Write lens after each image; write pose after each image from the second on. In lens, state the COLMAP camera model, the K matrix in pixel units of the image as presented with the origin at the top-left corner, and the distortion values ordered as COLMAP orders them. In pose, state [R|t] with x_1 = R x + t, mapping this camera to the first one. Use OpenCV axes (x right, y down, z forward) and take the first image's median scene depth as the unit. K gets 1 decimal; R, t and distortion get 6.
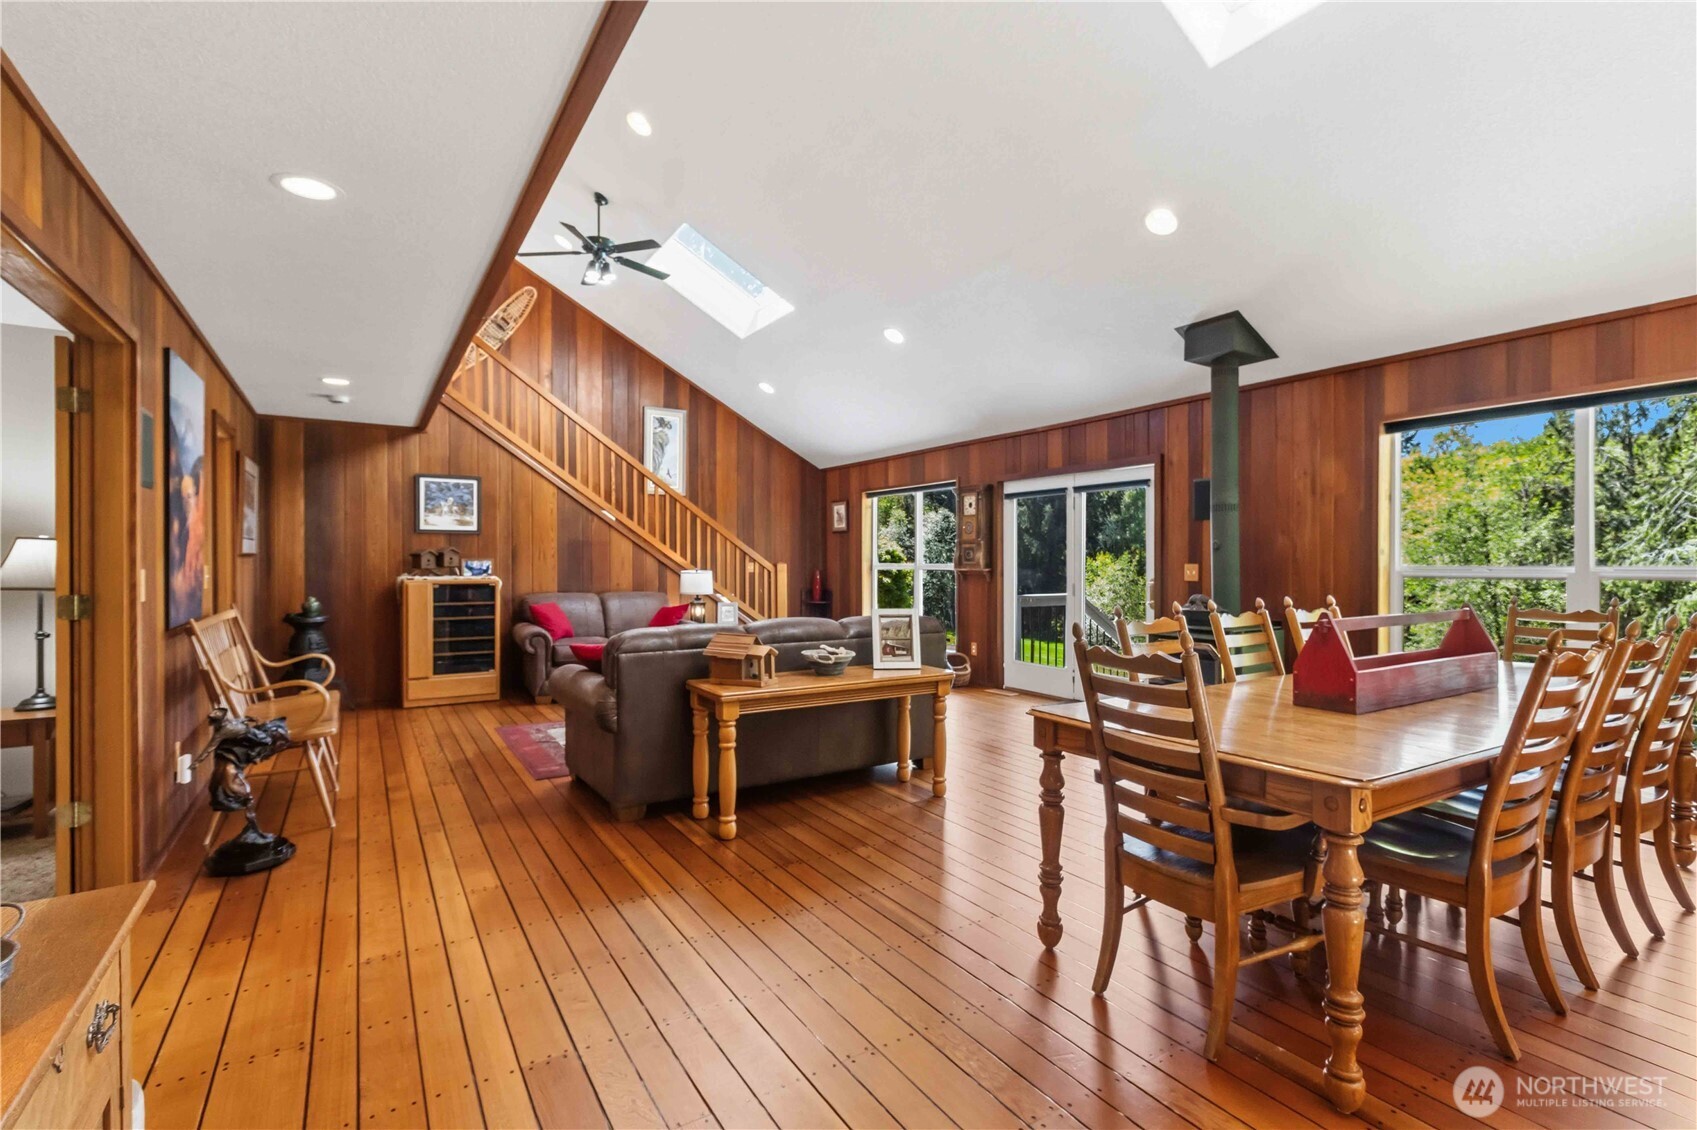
lens RADIAL K [[793.8, 0, 866.2], [0, 793.8, 559.7], [0, 0, 1]] dist [0.003603, -0.000084]
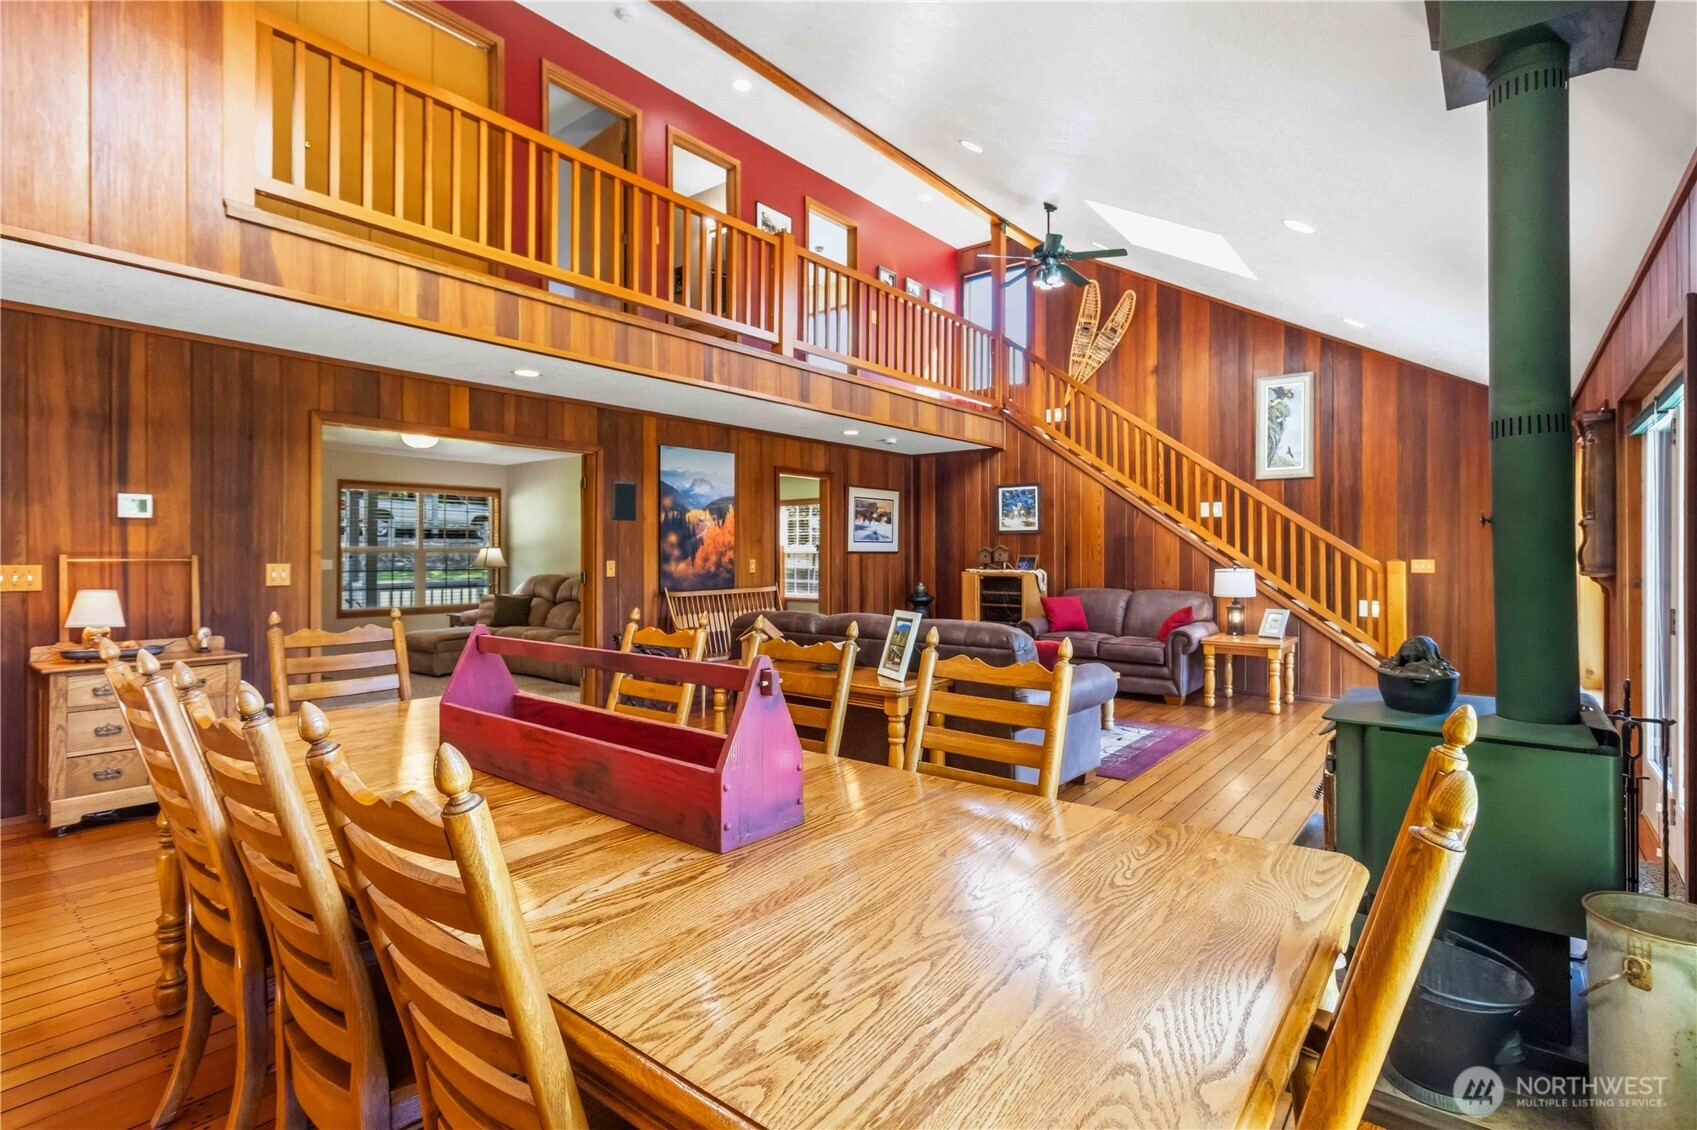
lens RADIAL K [[793.8, 0, 861.7], [0, 793.8, 552.0], [0, 0, 1]] dist [0.003603, -0.000084]
pose [[0.331572, -0.005011, -0.943417, 0.484292], [0.000730, 0.999987, -0.005055, 0.000015], [0.943430, 0.000987, 0.331571, 0.374165]]
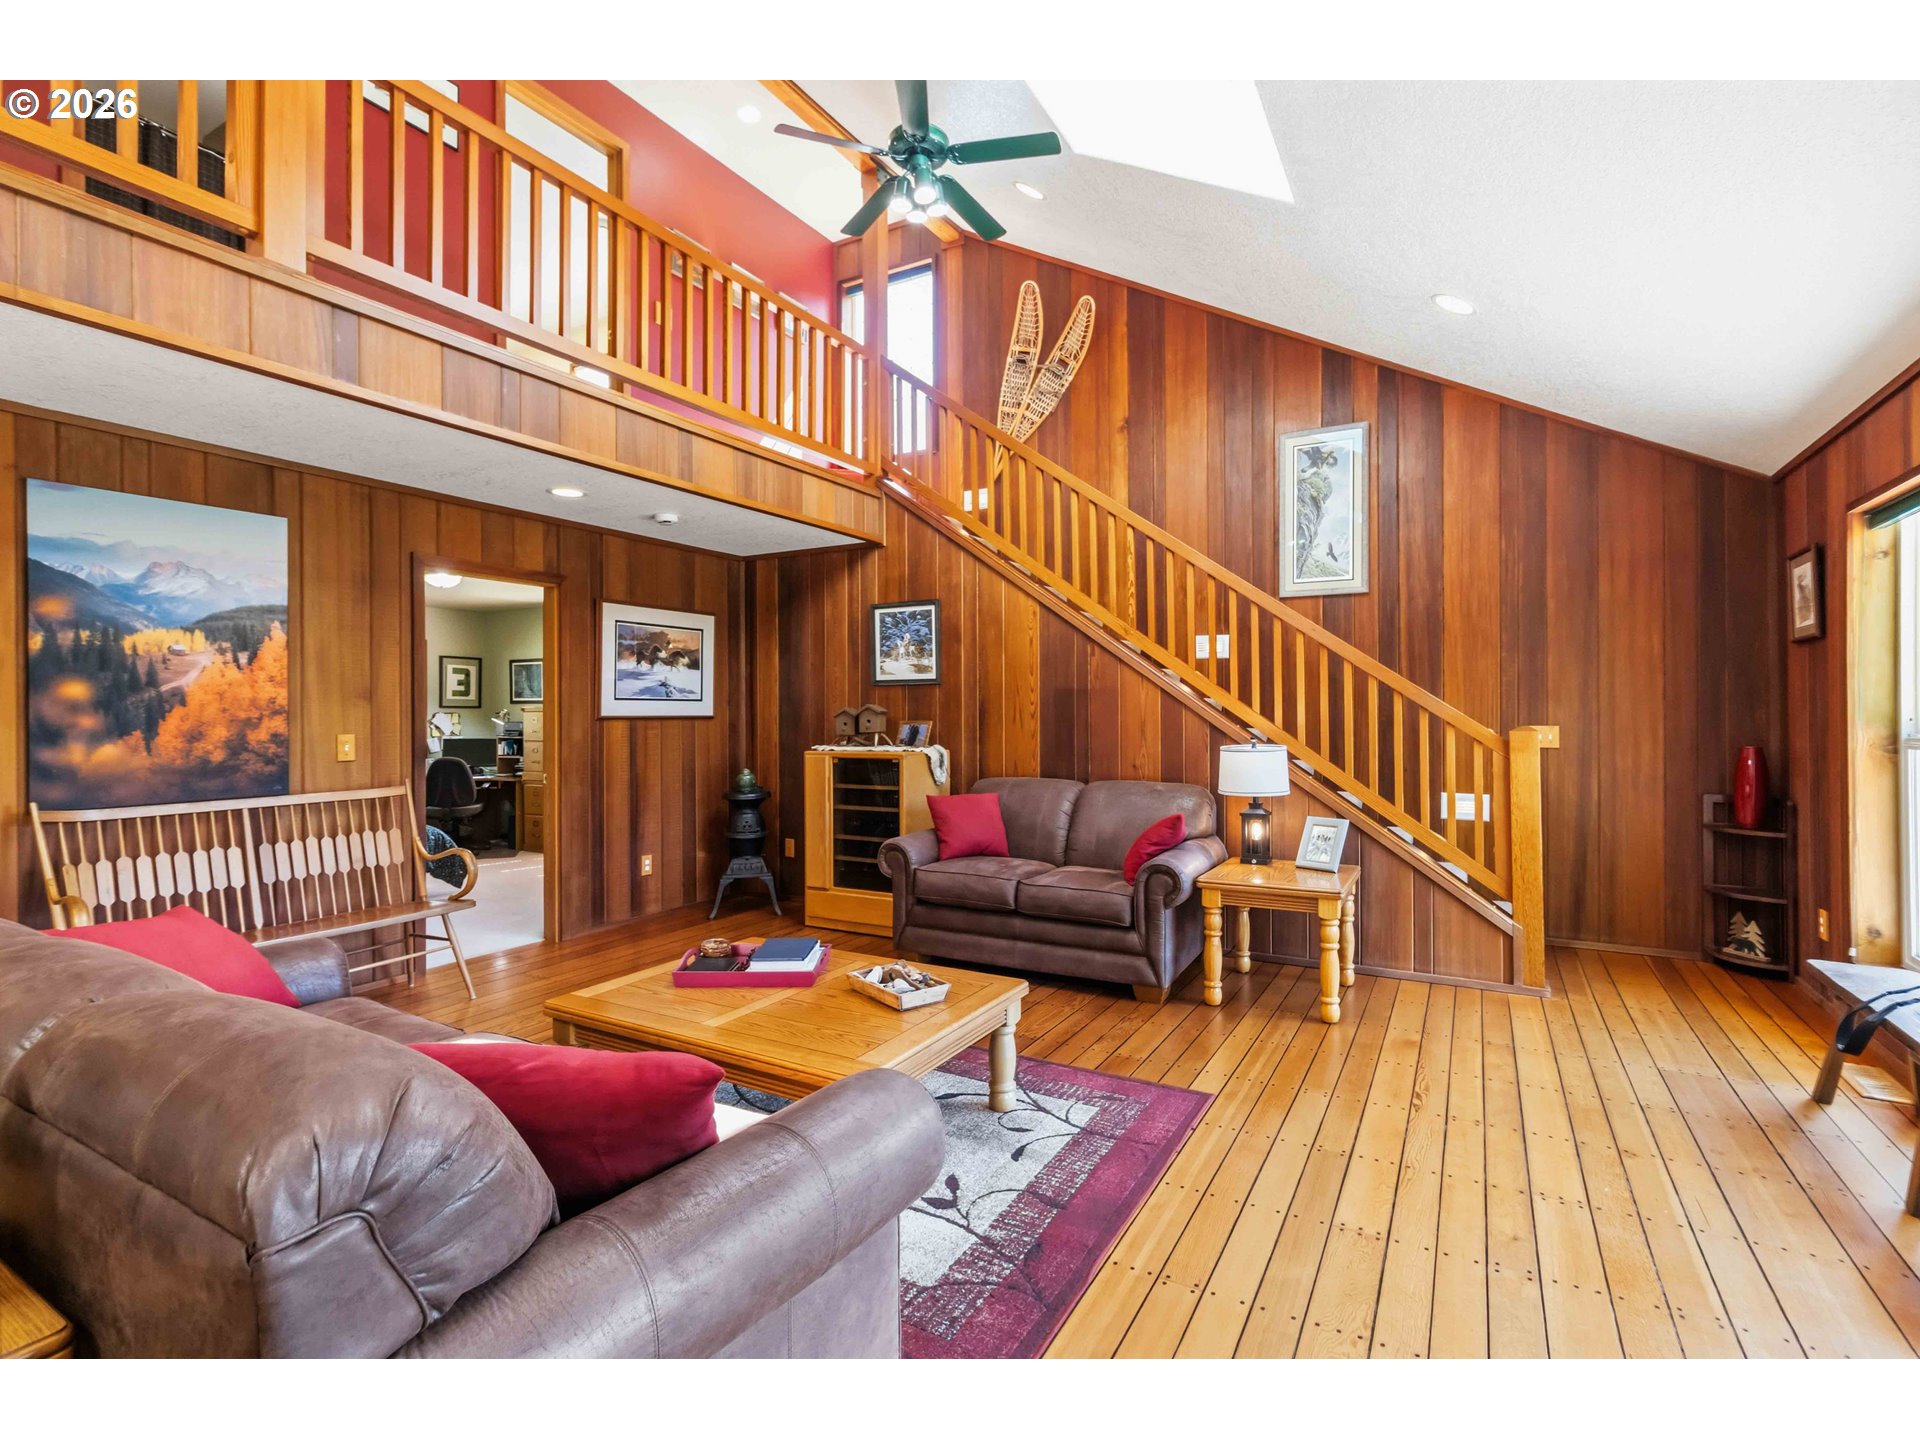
lens RADIAL K [[914.2, 0, 964.1], [0, 914.2, 708.2], [0, 0, 1]] dist [0.001696, 0.001944]
pose [[0.470757, -0.013048, -0.882166, 0.200289], [0.006111, 0.999915, -0.011529, -0.002843], [0.882242, 0.000036, 0.470797, 0.636708]]
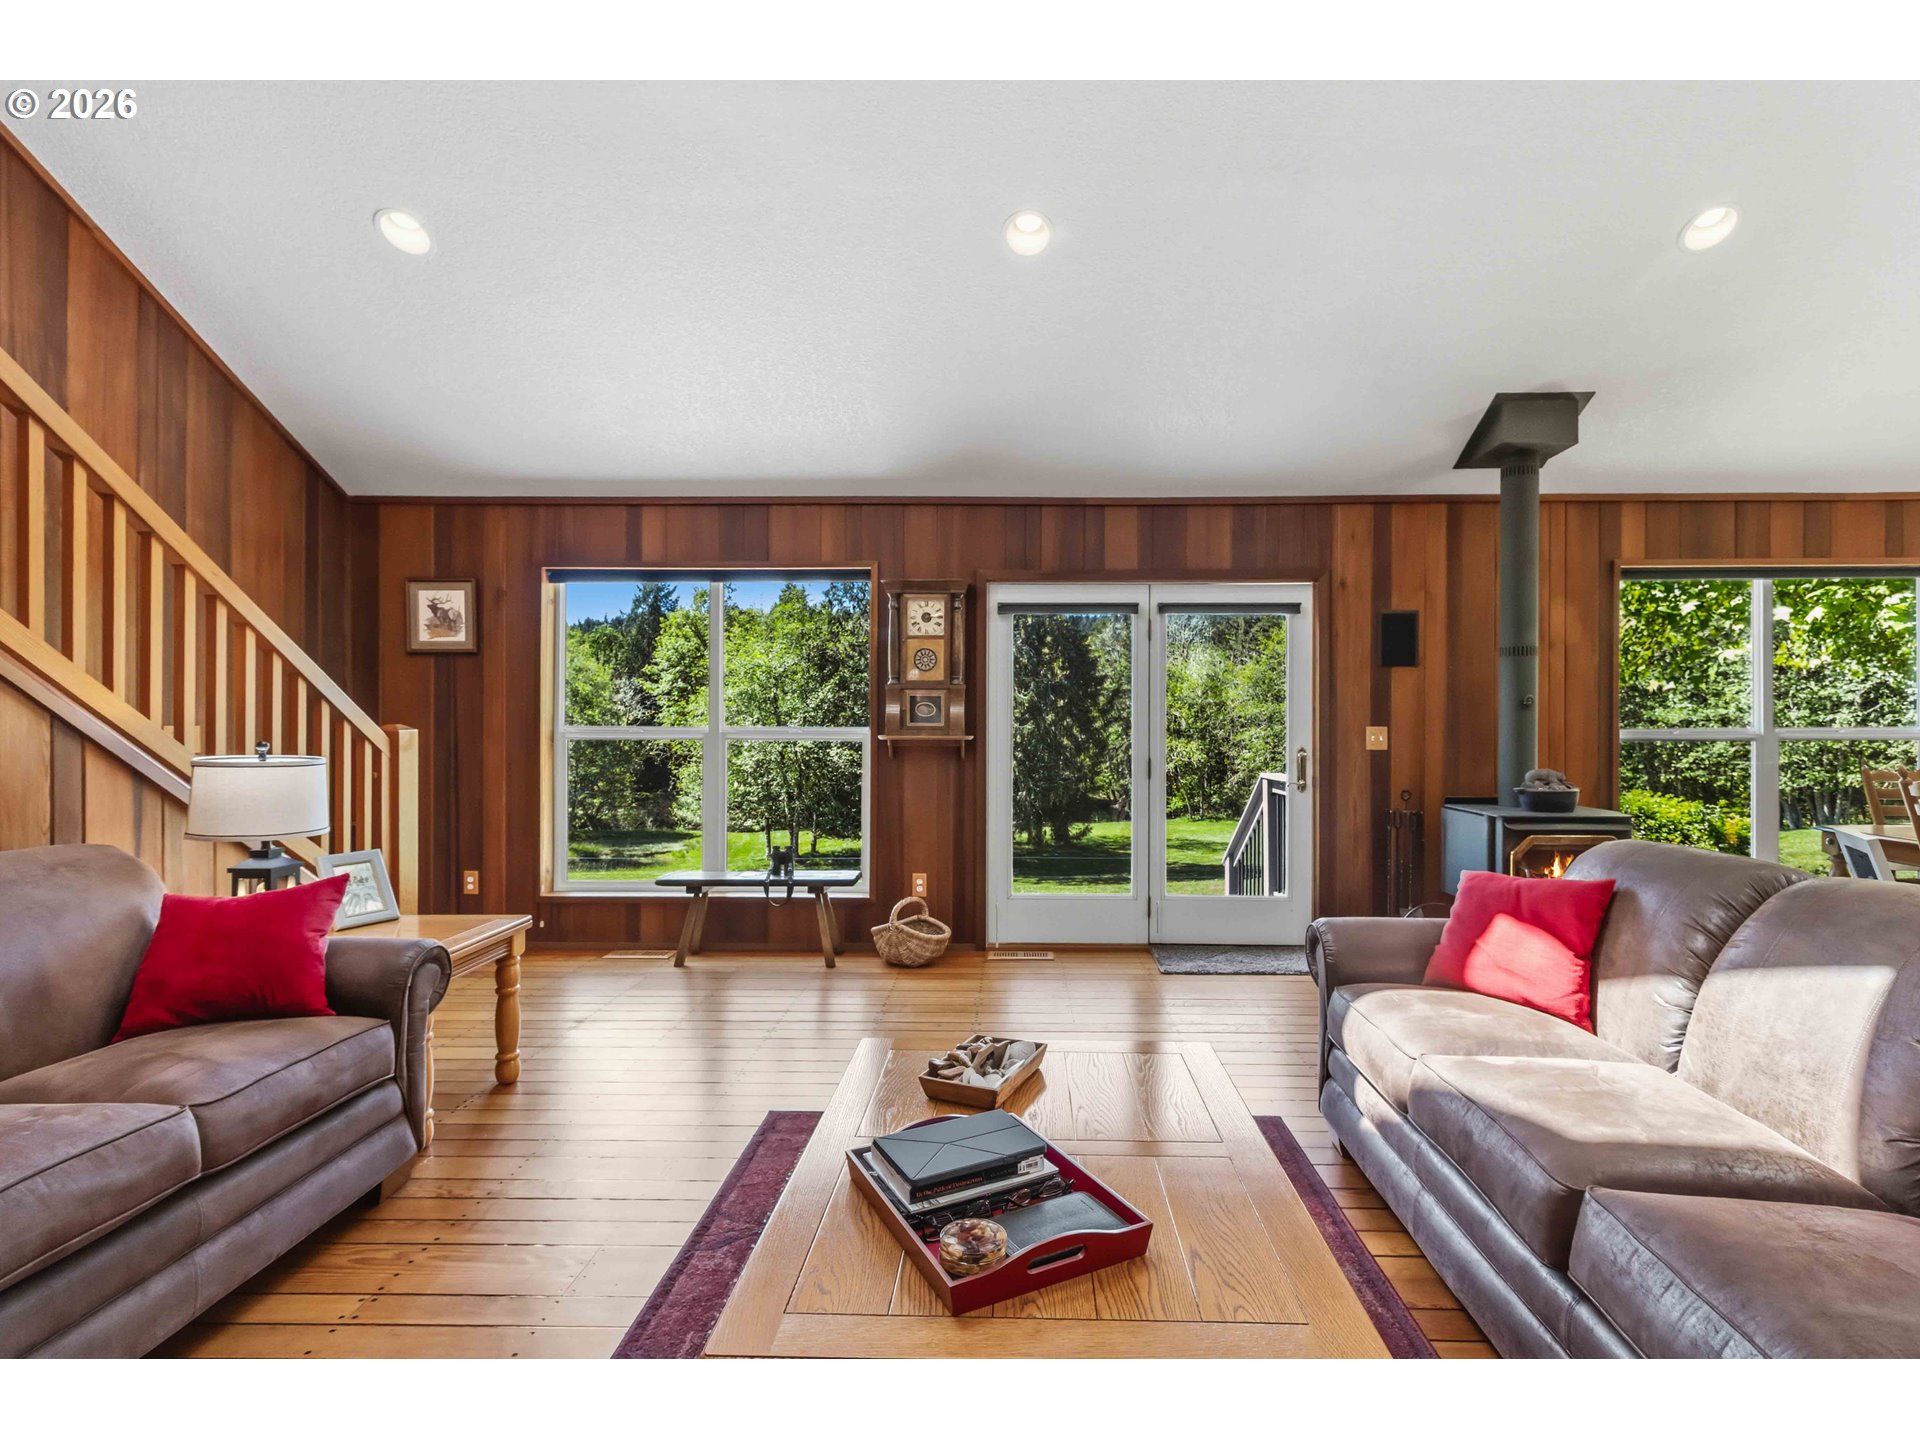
lens RADIAL K [[914.2, 0, 1005.2], [0, 914.2, 721.1], [0, 0, 1]] dist [0.001696, 0.001944]
pose [[0.552892, 0.001766, 0.833251, -0.369563], [-0.004259, 0.999991, 0.000706, 0.001123], [-0.833242, -0.003939, 0.552895, 0.630130]]
